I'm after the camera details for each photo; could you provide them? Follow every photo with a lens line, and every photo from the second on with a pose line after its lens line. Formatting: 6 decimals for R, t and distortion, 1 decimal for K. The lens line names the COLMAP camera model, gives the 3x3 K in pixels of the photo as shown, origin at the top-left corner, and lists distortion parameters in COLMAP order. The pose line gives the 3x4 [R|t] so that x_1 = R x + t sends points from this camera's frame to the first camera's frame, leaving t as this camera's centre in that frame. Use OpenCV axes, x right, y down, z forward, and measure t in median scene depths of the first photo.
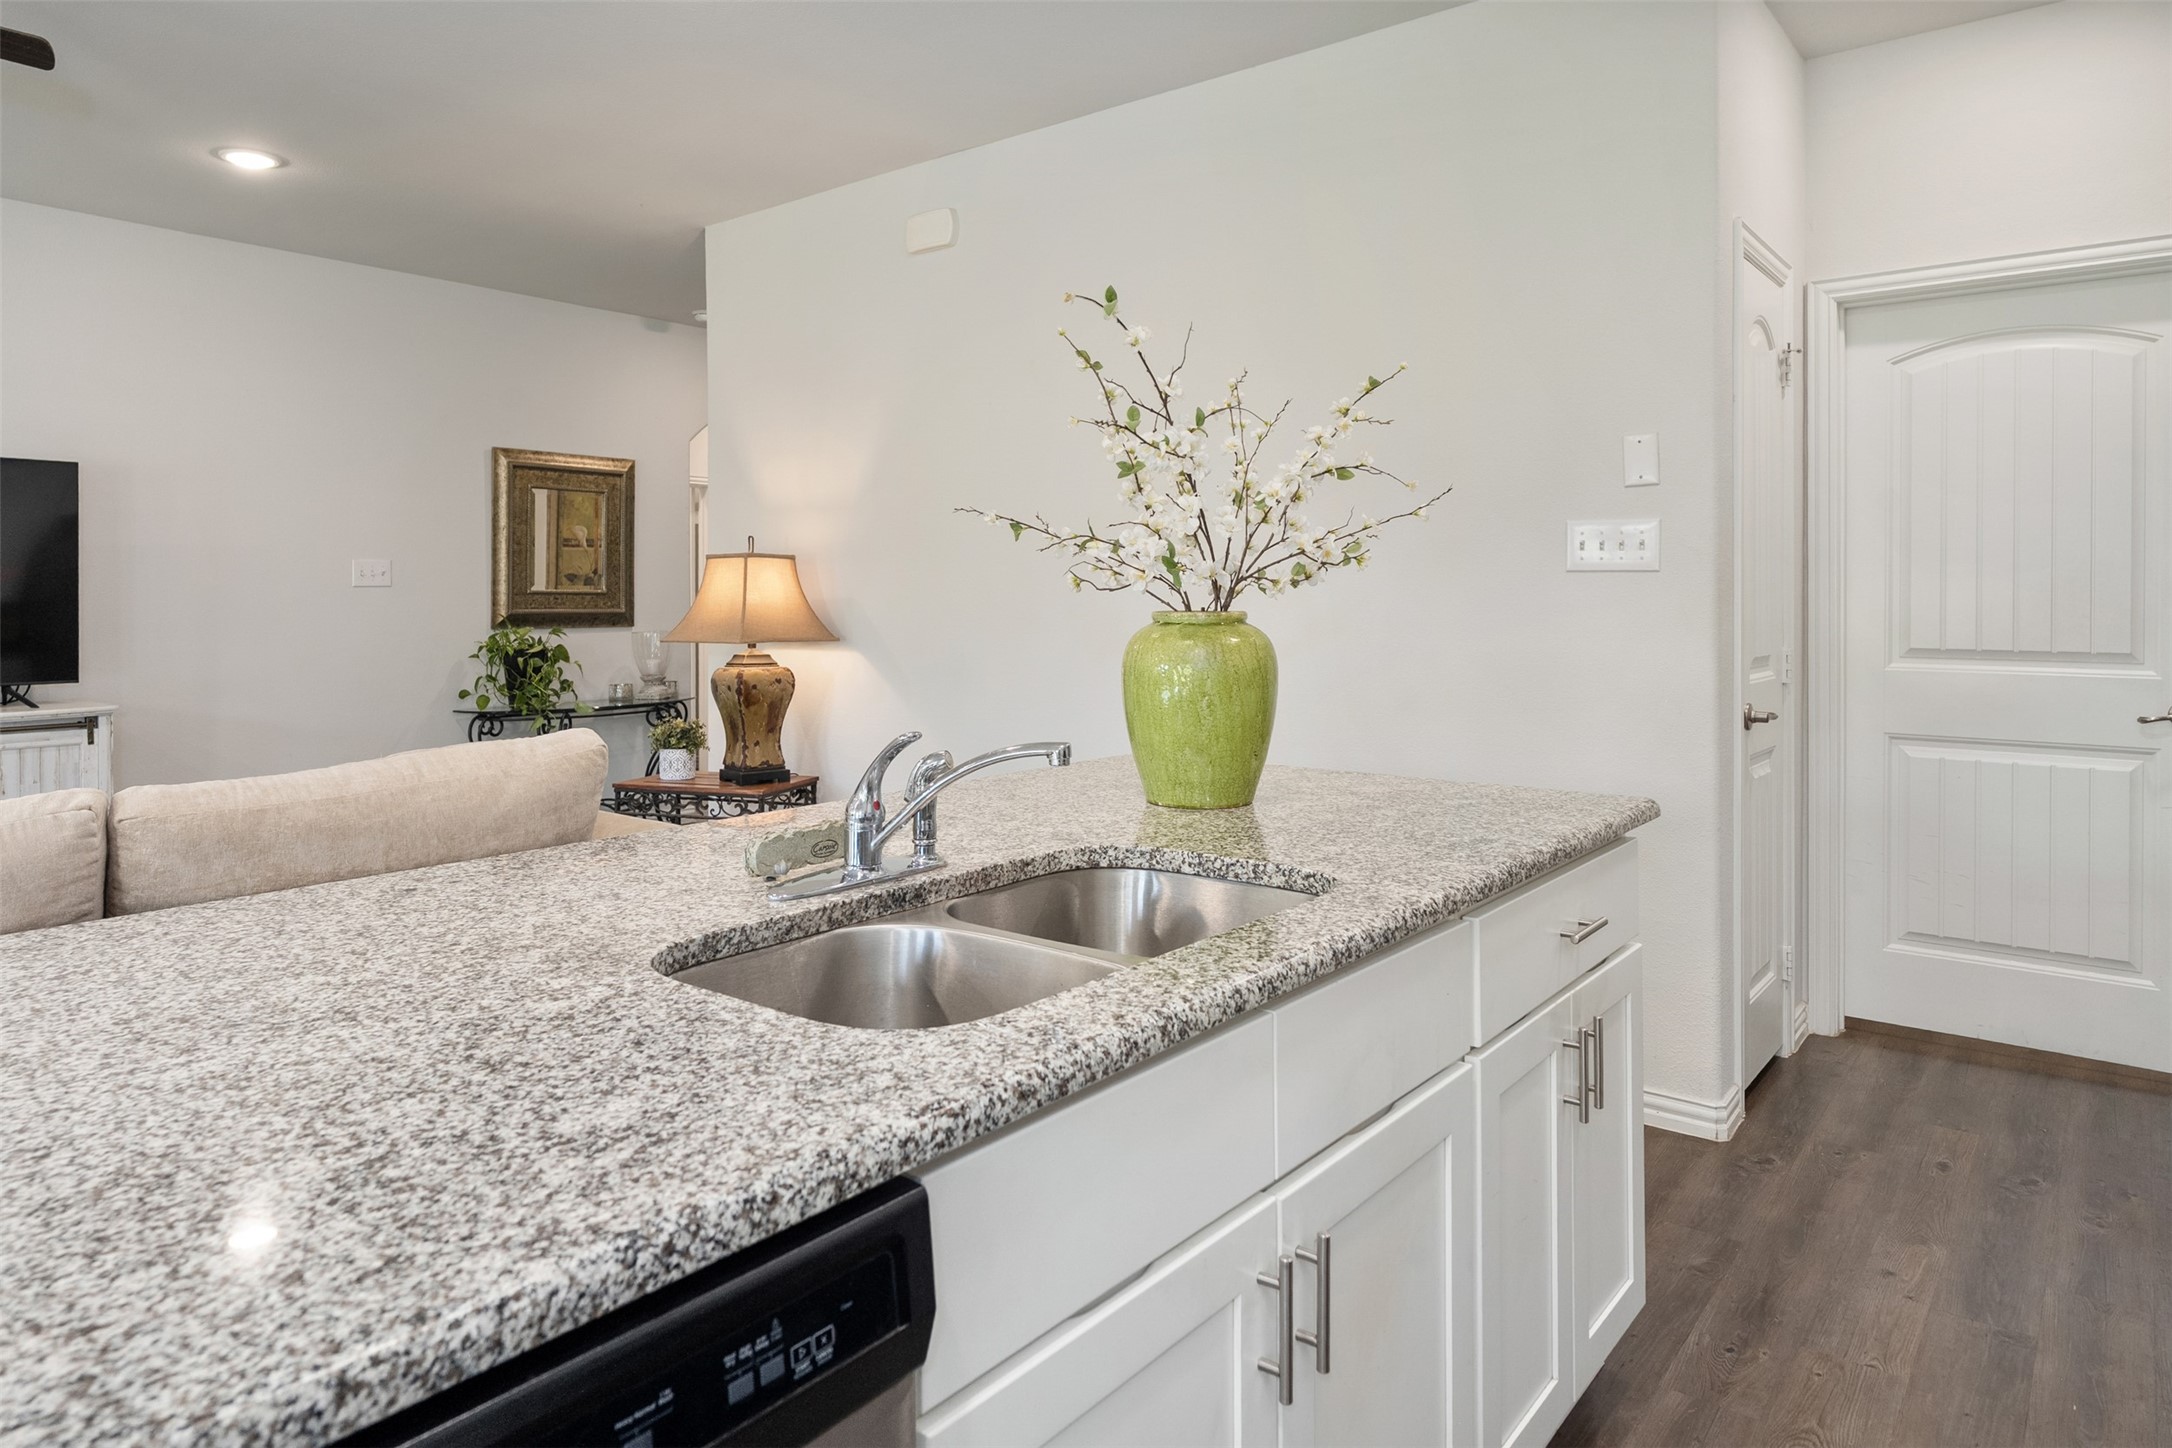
lens RADIAL K [[1367.7, 0, 1041.4], [0, 1367.7, 609.8], [0, 0, 1]] dist [-0.007141, -0.002423]
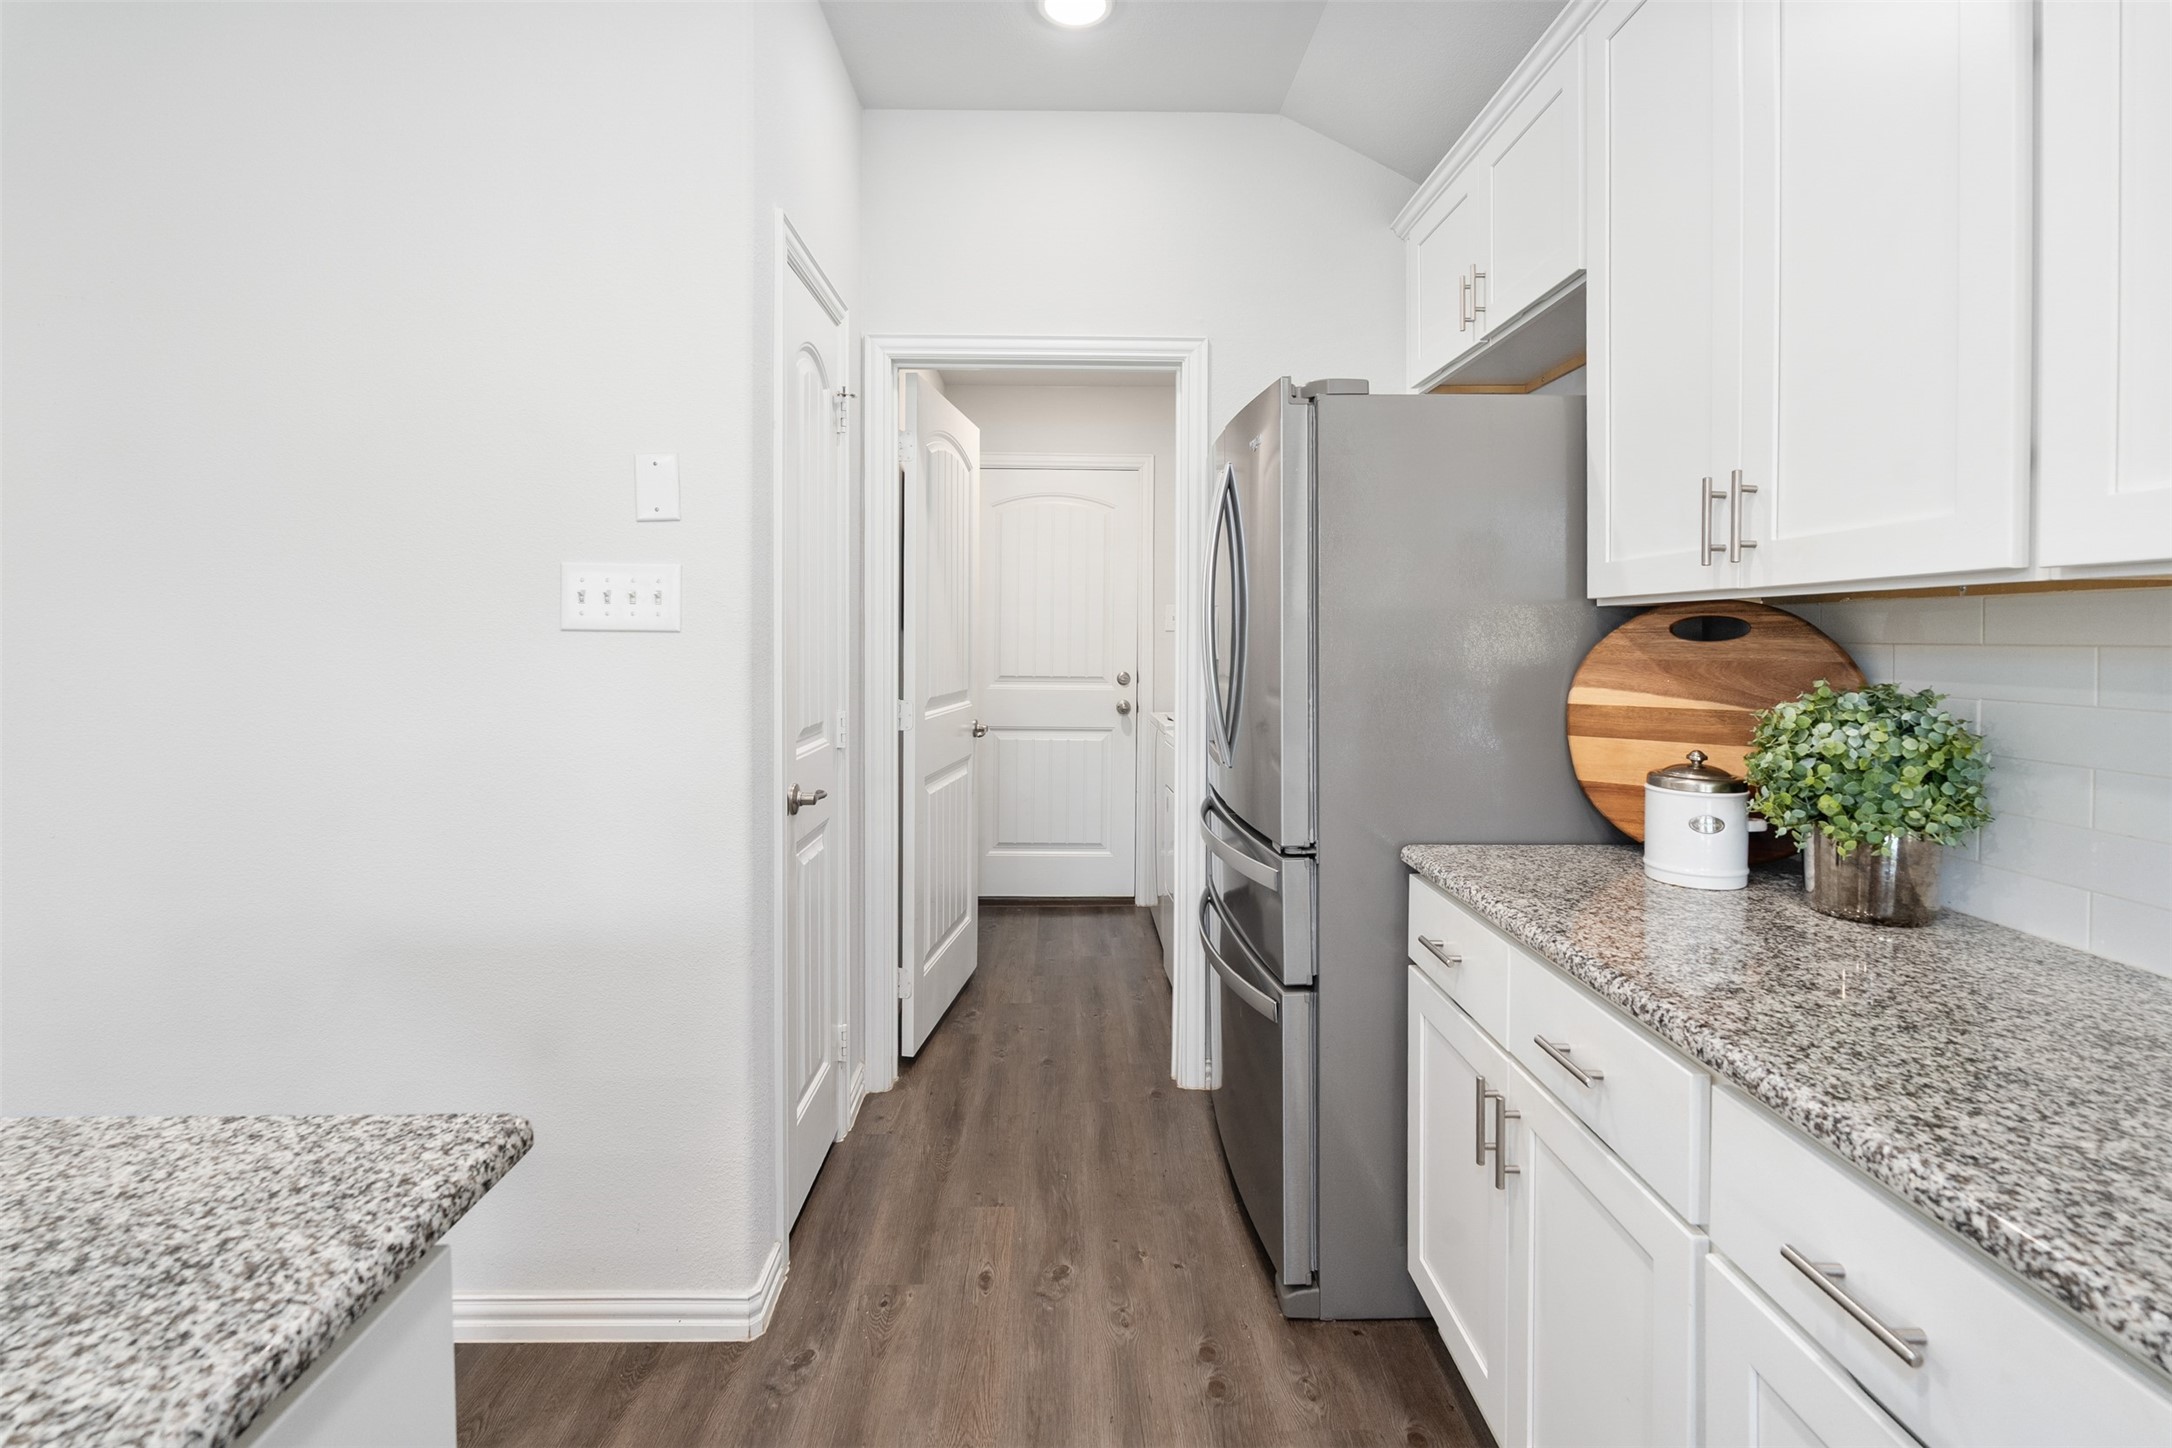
lens RADIAL K [[991.1, 0, 1076.1], [0, 991.1, 642.2], [0, 0, 1]] dist [-0.003212, -0.000146]
pose [[0.768394, 0.000875, 0.639977, 0.237390], [-0.002861, 0.999994, 0.002067, -0.022024], [-0.639971, -0.003419, 0.768392, 0.377741]]
